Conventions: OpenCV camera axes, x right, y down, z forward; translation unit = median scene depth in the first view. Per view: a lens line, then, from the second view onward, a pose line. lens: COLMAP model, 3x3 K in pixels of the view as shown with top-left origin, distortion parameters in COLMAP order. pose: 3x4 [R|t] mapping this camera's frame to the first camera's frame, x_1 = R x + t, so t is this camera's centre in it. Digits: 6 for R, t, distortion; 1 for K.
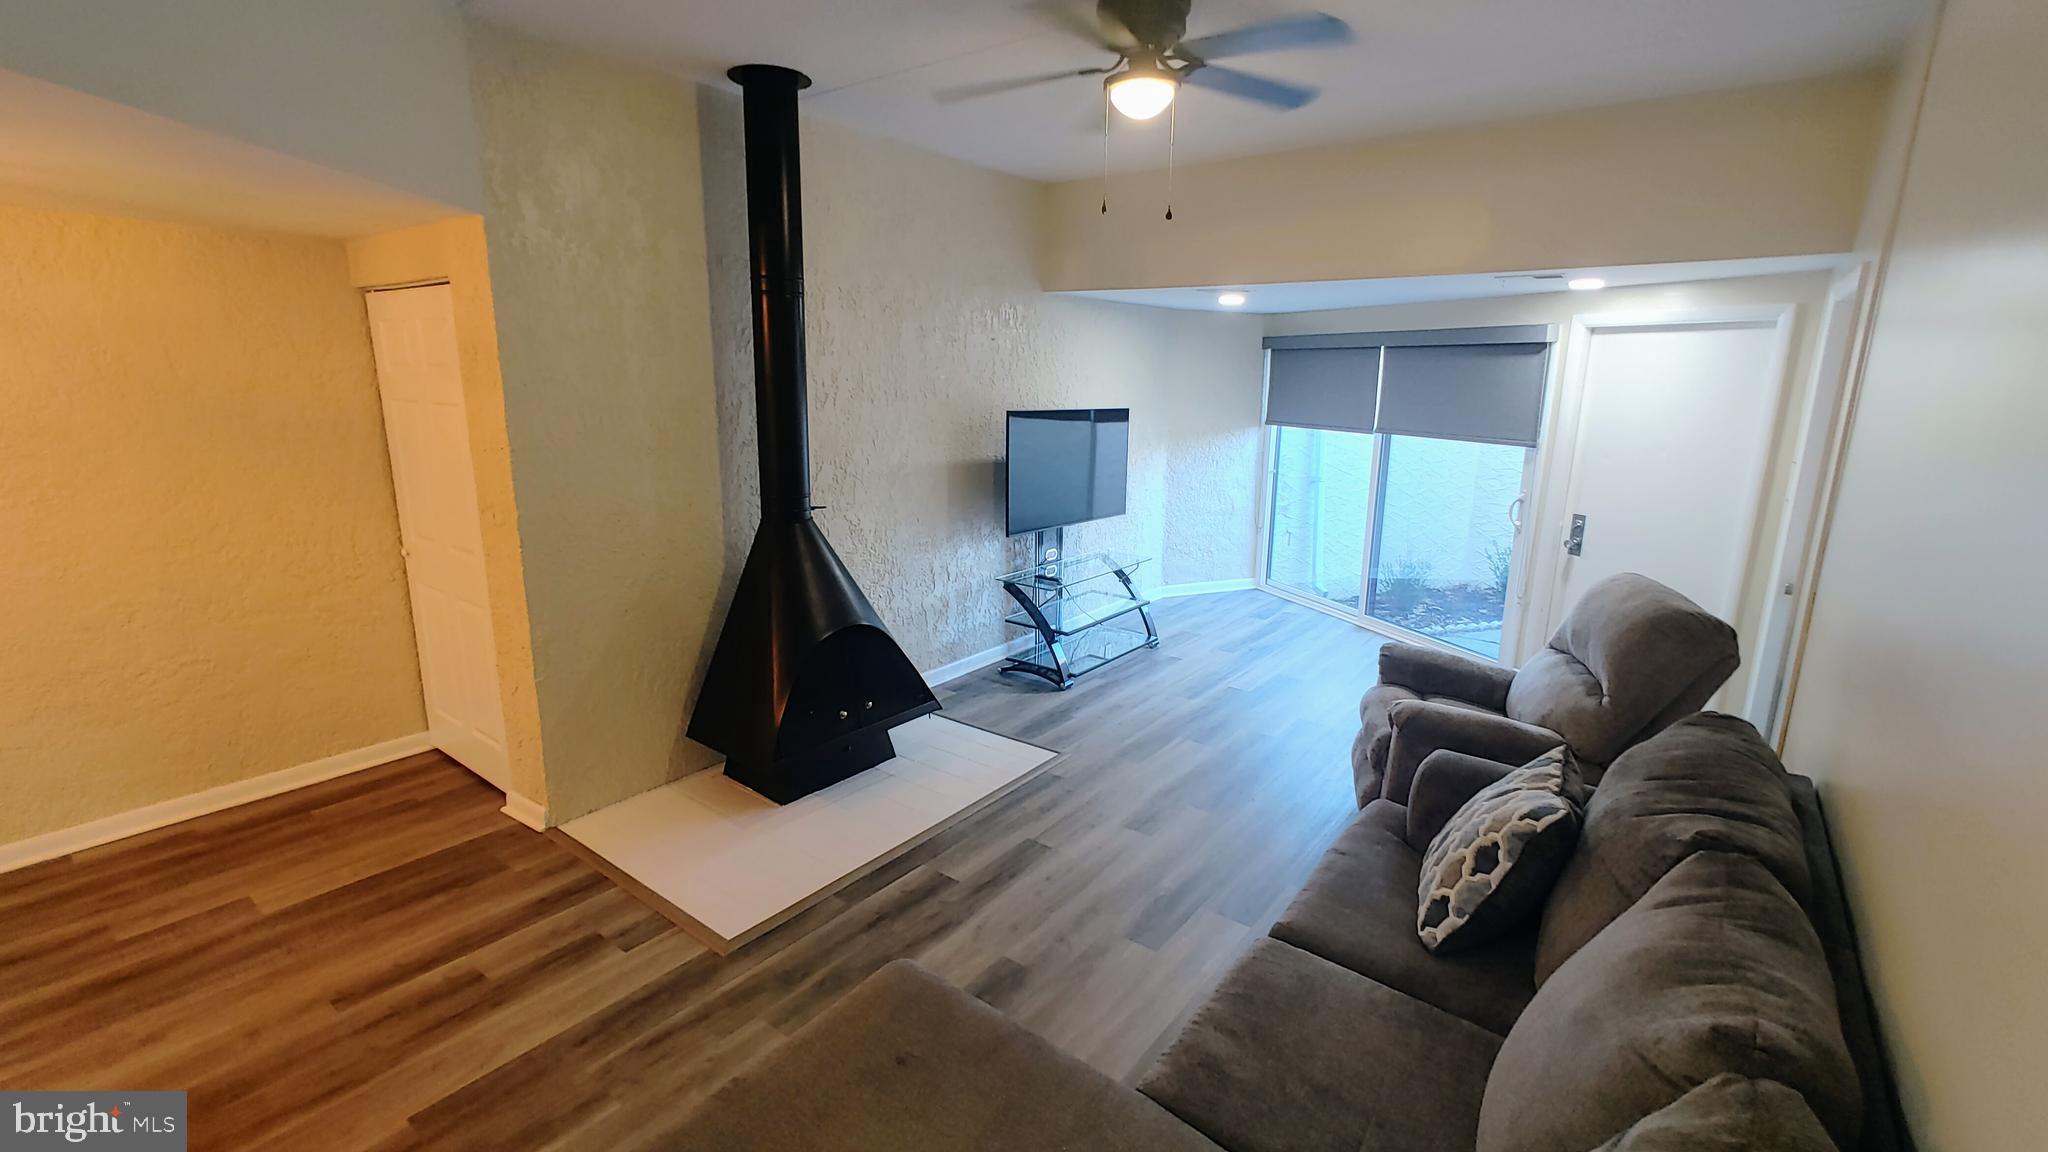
lens RADIAL K [[890.9, 0, 1024.0], [0, 890.9, 576.0], [0, 0, 1]] dist [0.008565, -0.000037]
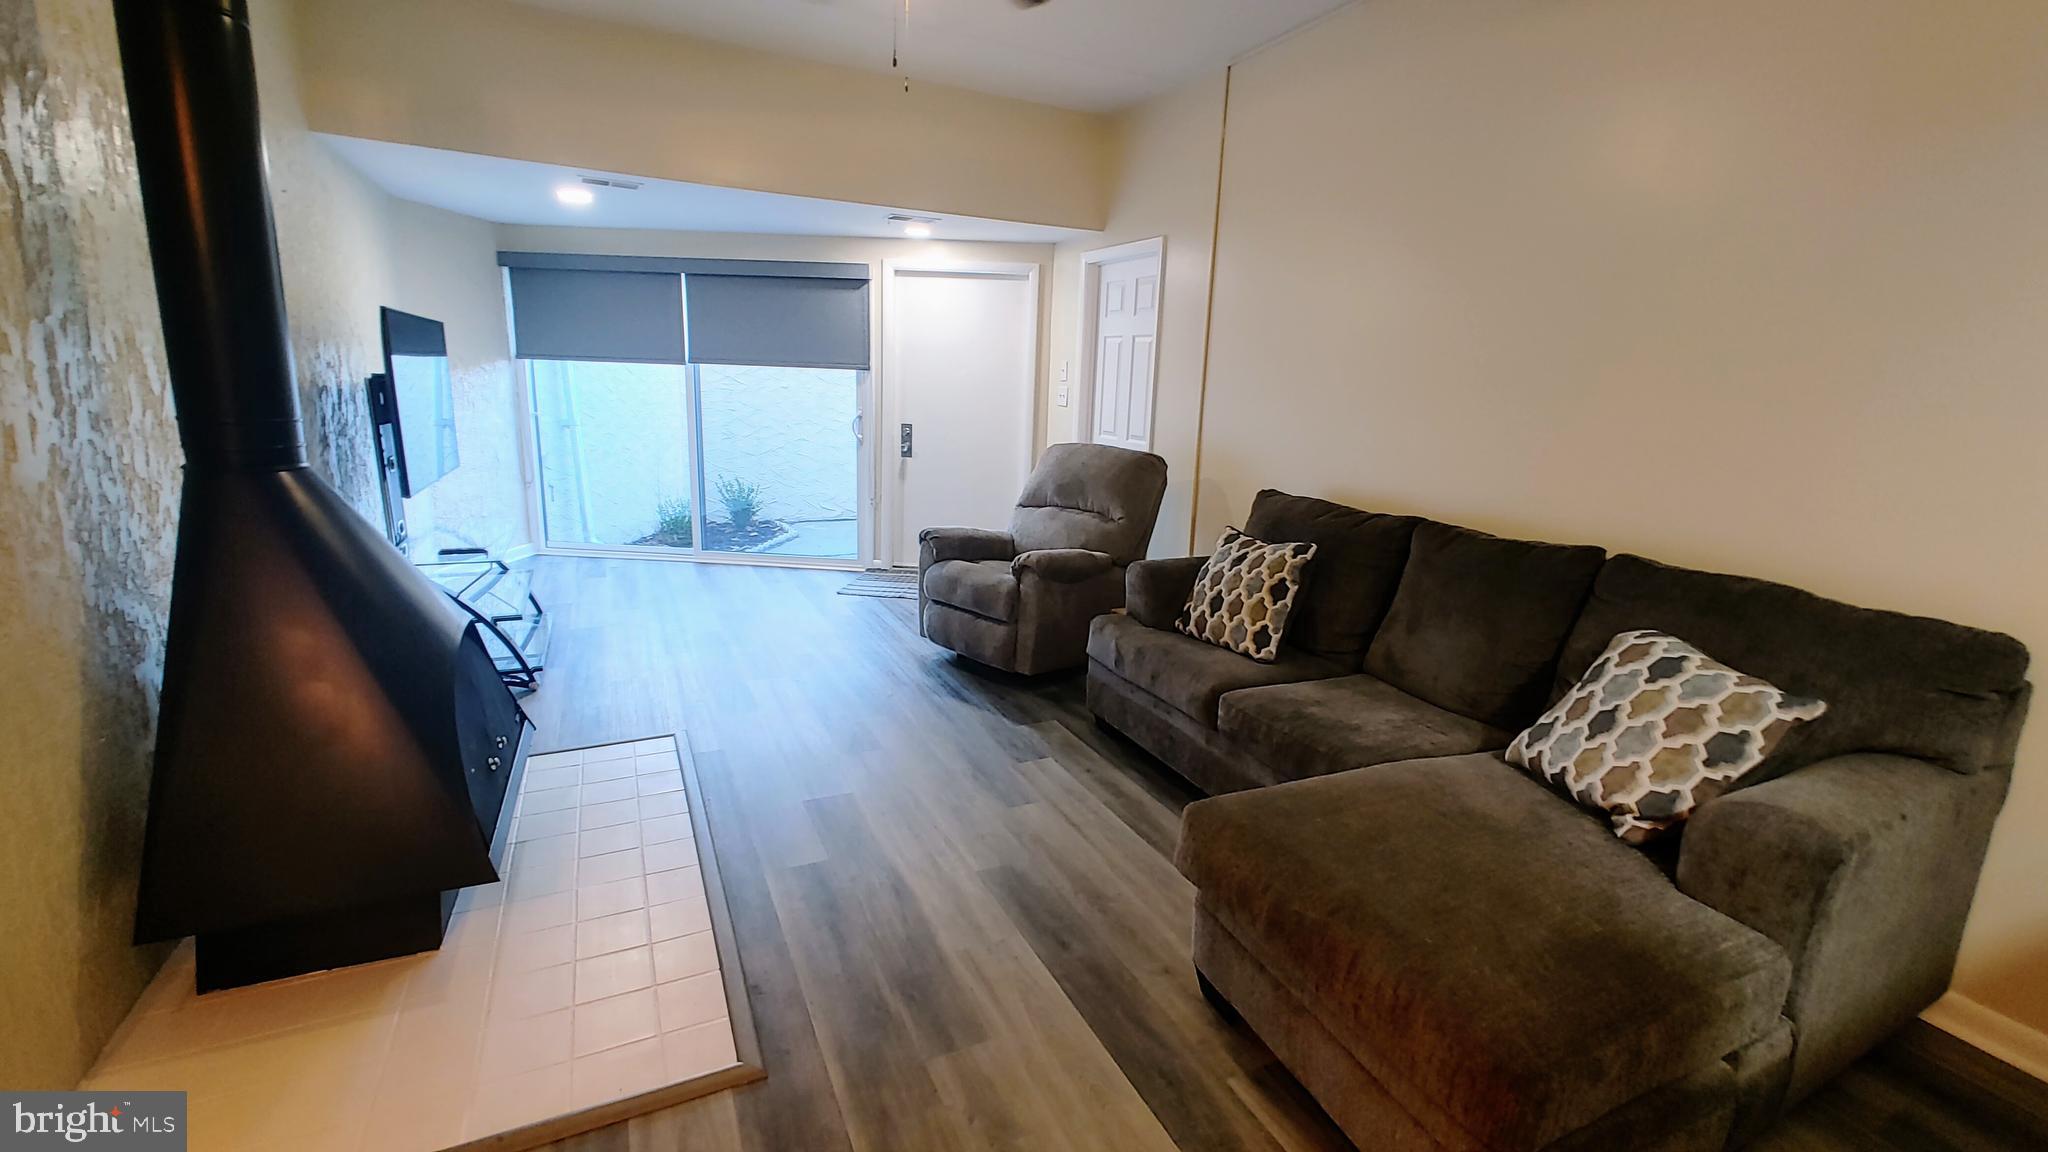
lens RADIAL K [[897.7, 0, 1051.5], [0, 897.7, 569.4], [0, 0, 1]] dist [0.011365, 0.000022]
pose [[0.446578, -0.188387, 0.874687, -0.430315], [0.172148, 0.977410, 0.122619, 0.010782], [-0.878028, 0.095817, 0.468920, 0.268004]]
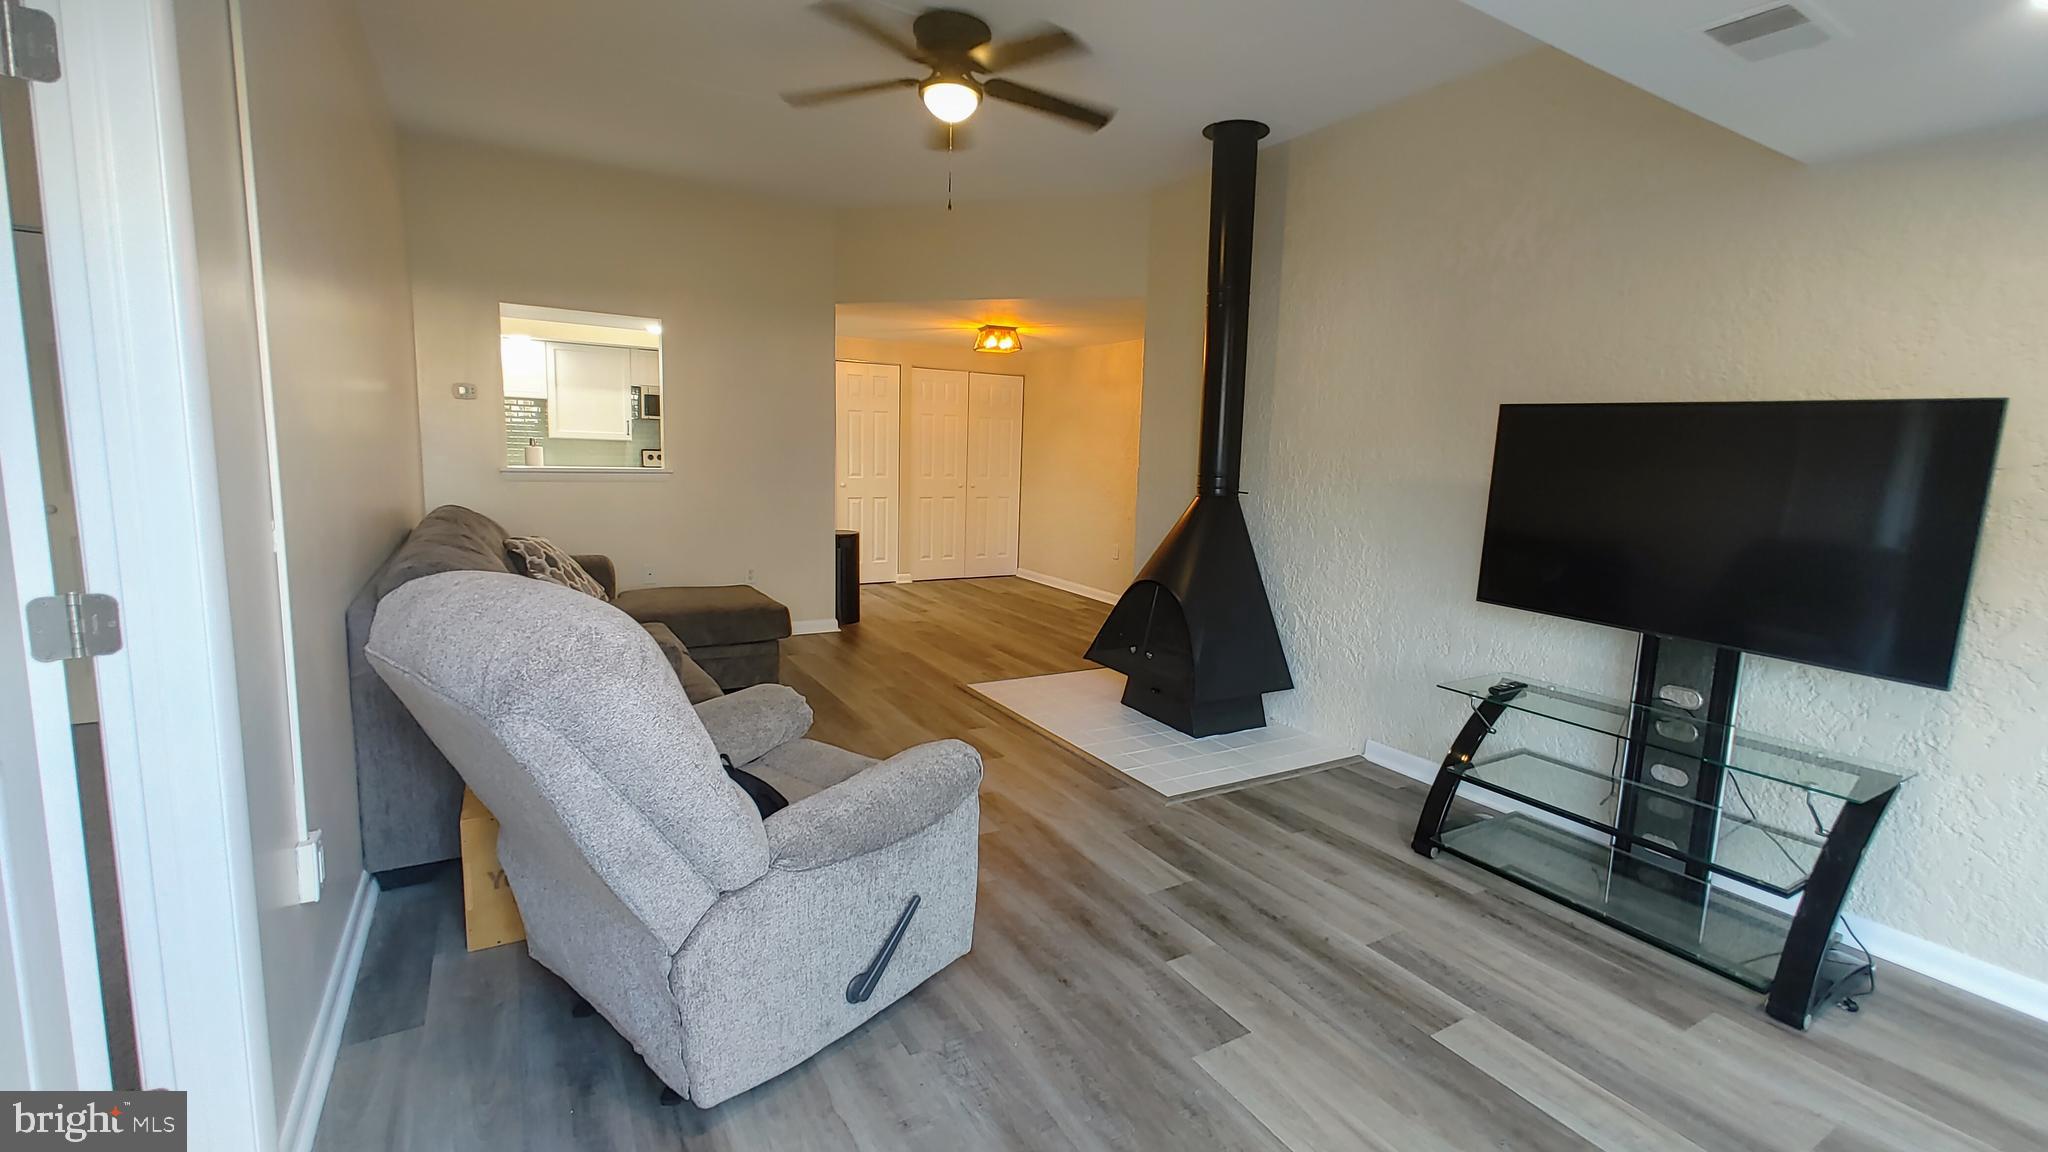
lens RADIAL K [[897.7, 0, 1051.5], [0, 897.7, 569.4], [0, 0, 1]] dist [0.011365, 0.000022]
pose [[-0.362085, 0.105538, -0.926151, 0.727415], [-0.246297, 0.947427, 0.204253, -0.126519], [0.899017, 0.302065, -0.317056, 0.968090]]
